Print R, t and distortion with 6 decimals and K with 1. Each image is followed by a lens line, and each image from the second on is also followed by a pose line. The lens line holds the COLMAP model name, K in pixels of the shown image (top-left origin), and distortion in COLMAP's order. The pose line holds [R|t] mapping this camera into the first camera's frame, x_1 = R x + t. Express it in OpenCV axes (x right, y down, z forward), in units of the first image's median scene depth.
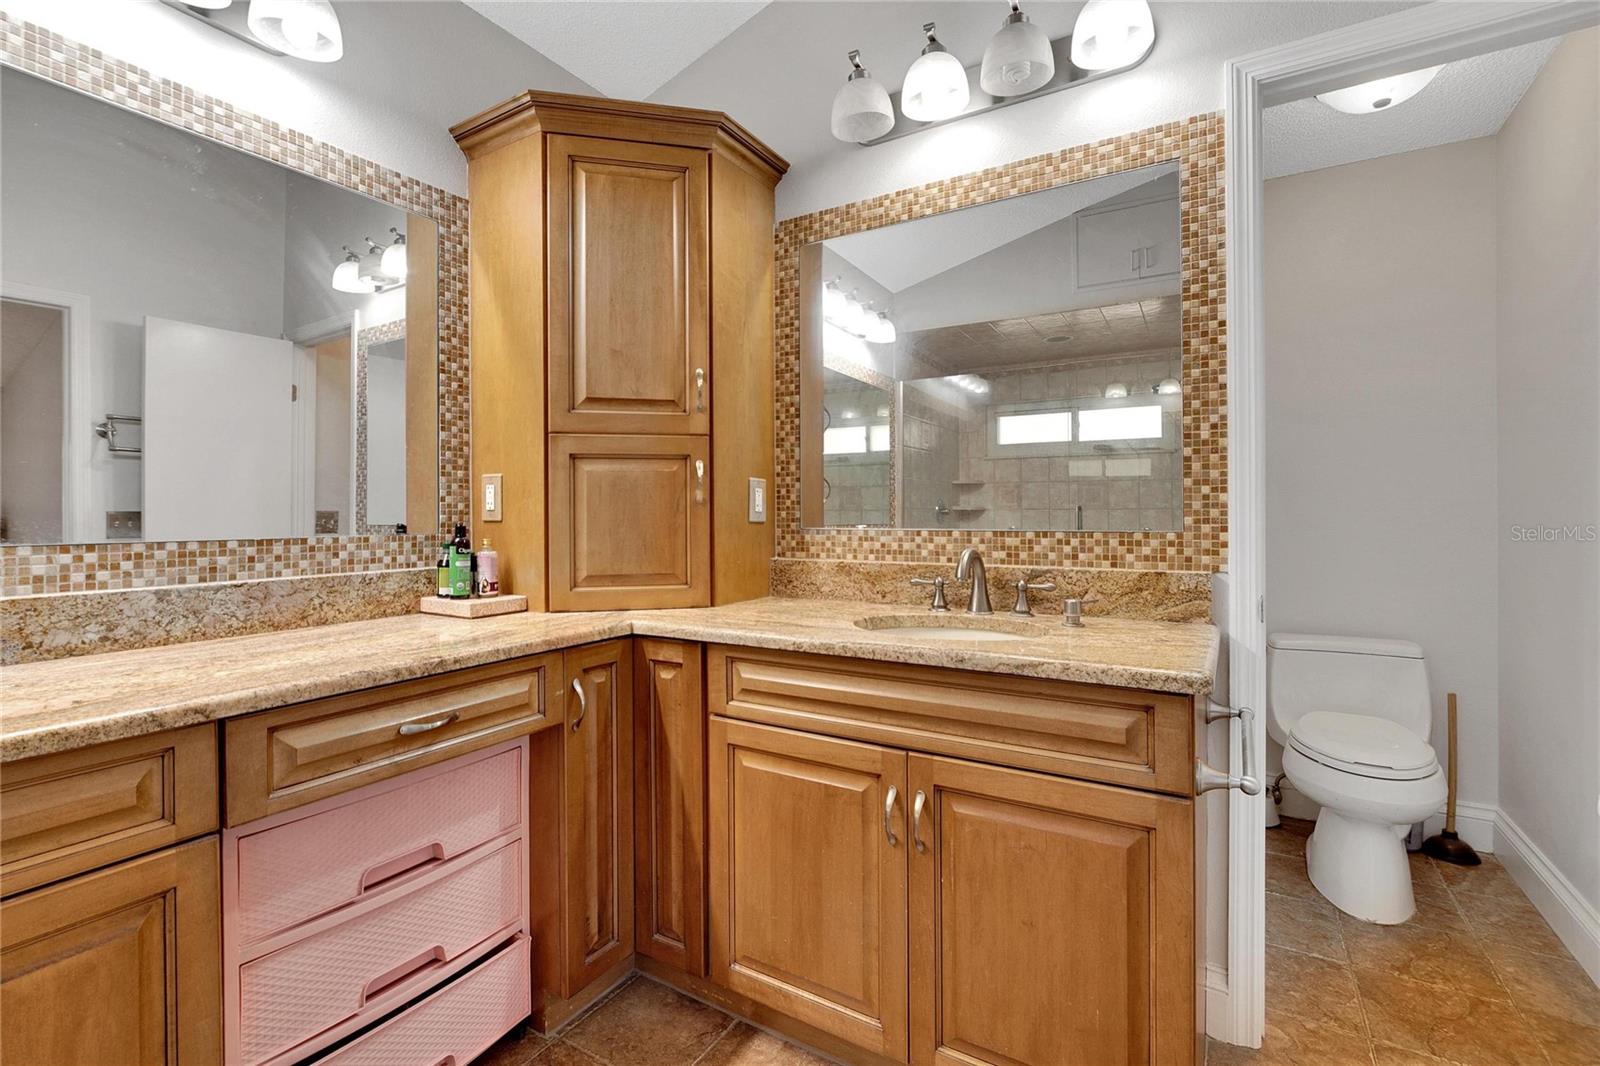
lens RADIAL K [[719.7, 0, 789.9], [0, 719.7, 506.0], [0, 0, 1]] dist [-0.005963, 0.001509]
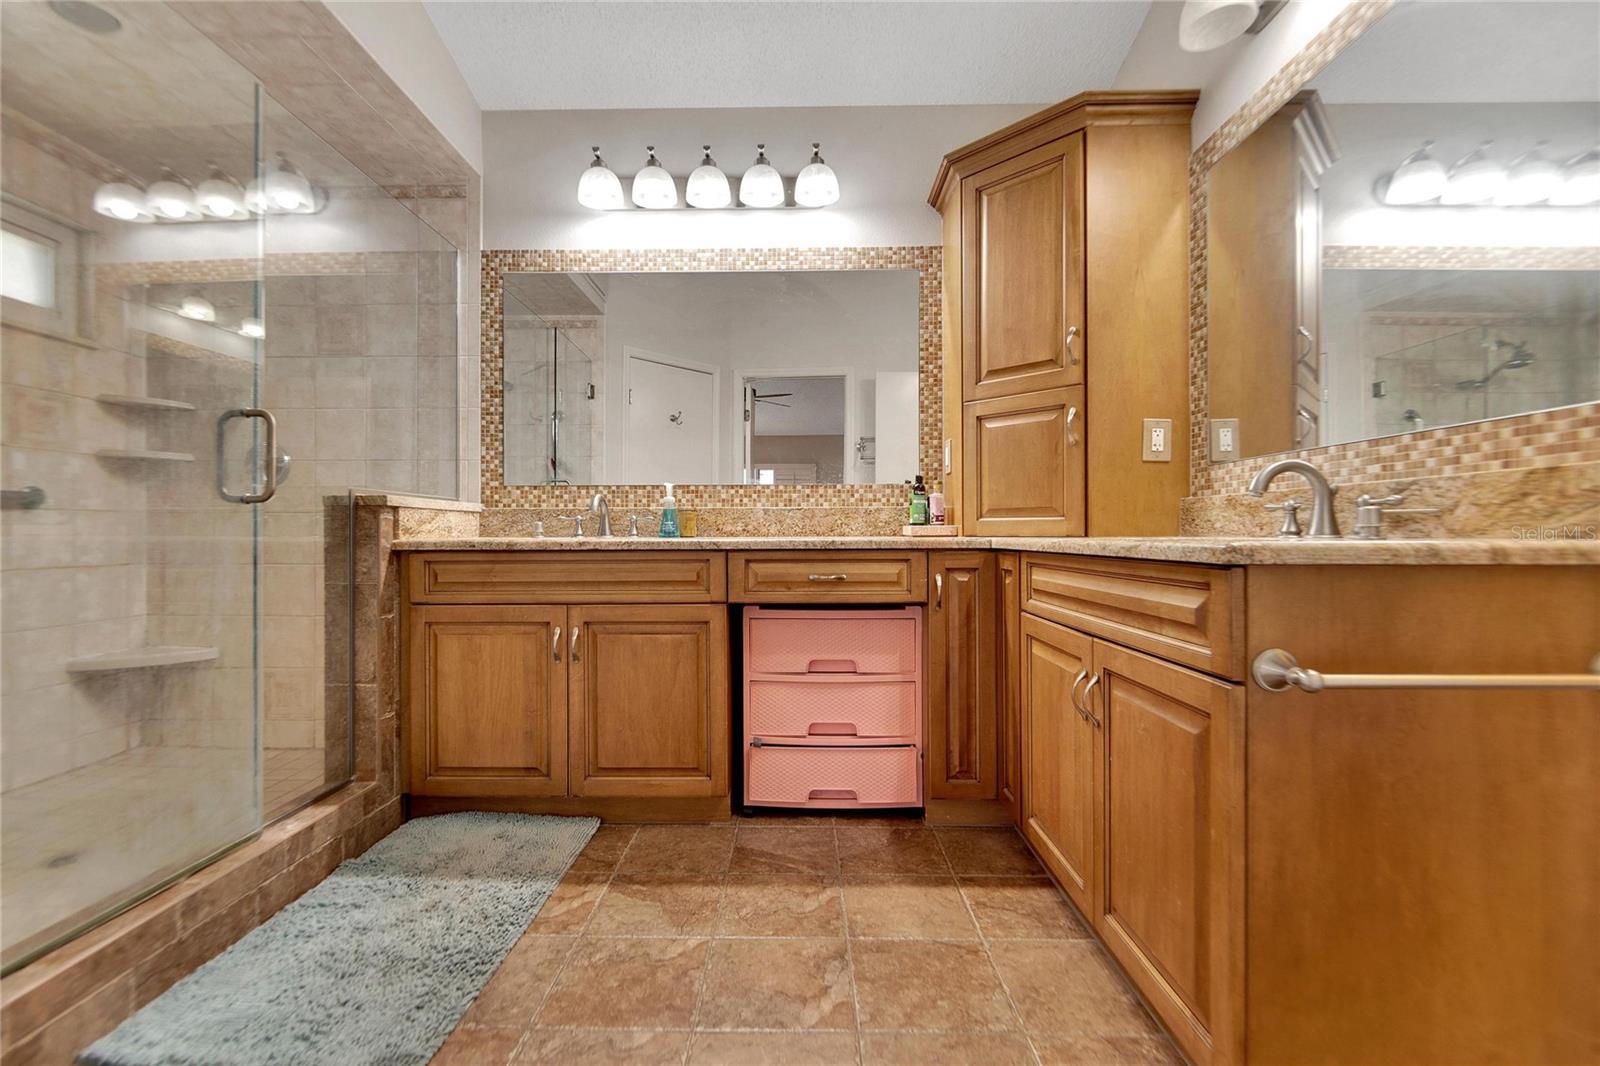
lens RADIAL K [[719.7, 0, 768.9], [0, 719.7, 522.1], [0, 0, 1]] dist [-0.005963, 0.001509]
pose [[0.490279, -0.008240, -0.871527, 0.676724], [0.005928, 0.999964, -0.006119, 0.131786], [0.871546, -0.002166, 0.490310, 0.028071]]
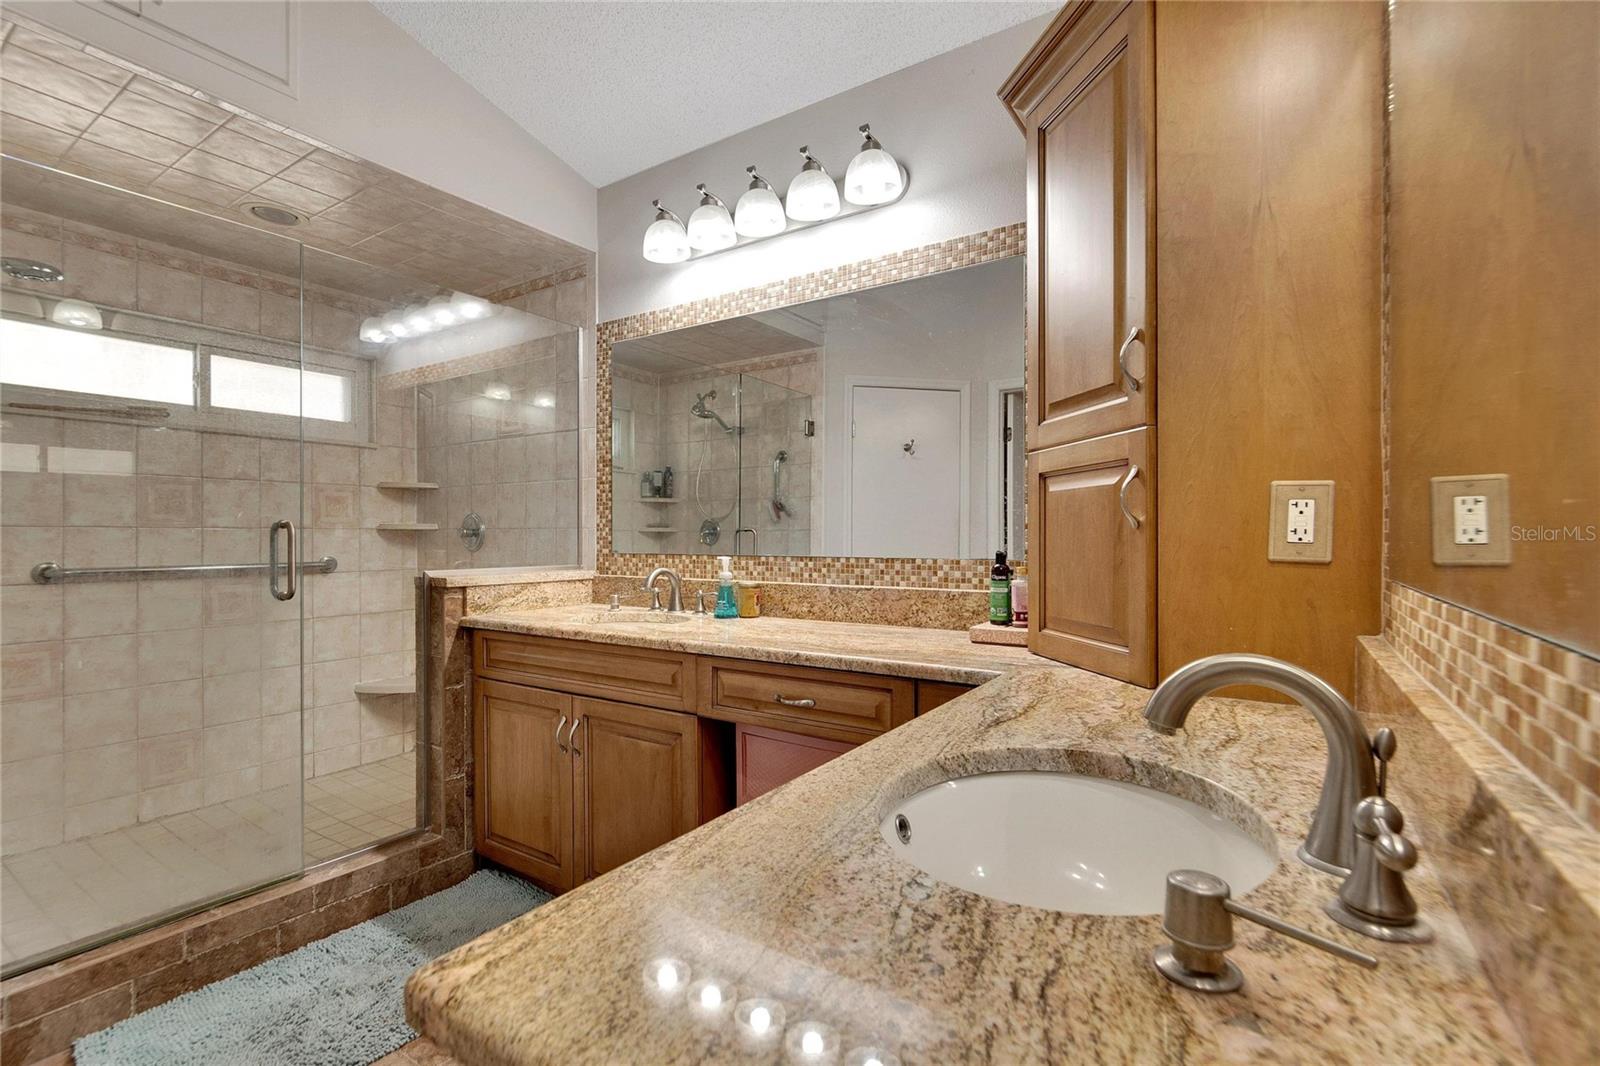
lens RADIAL K [[719.7, 0, 772.6], [0, 719.7, 532.5], [0, 0, 1]] dist [-0.005963, 0.001509]
pose [[-0.058551, -0.000156, -0.998284, 0.599827], [0.012021, 0.999927, -0.000862, -0.004532], [0.998212, -0.012051, -0.058545, 0.762621]]
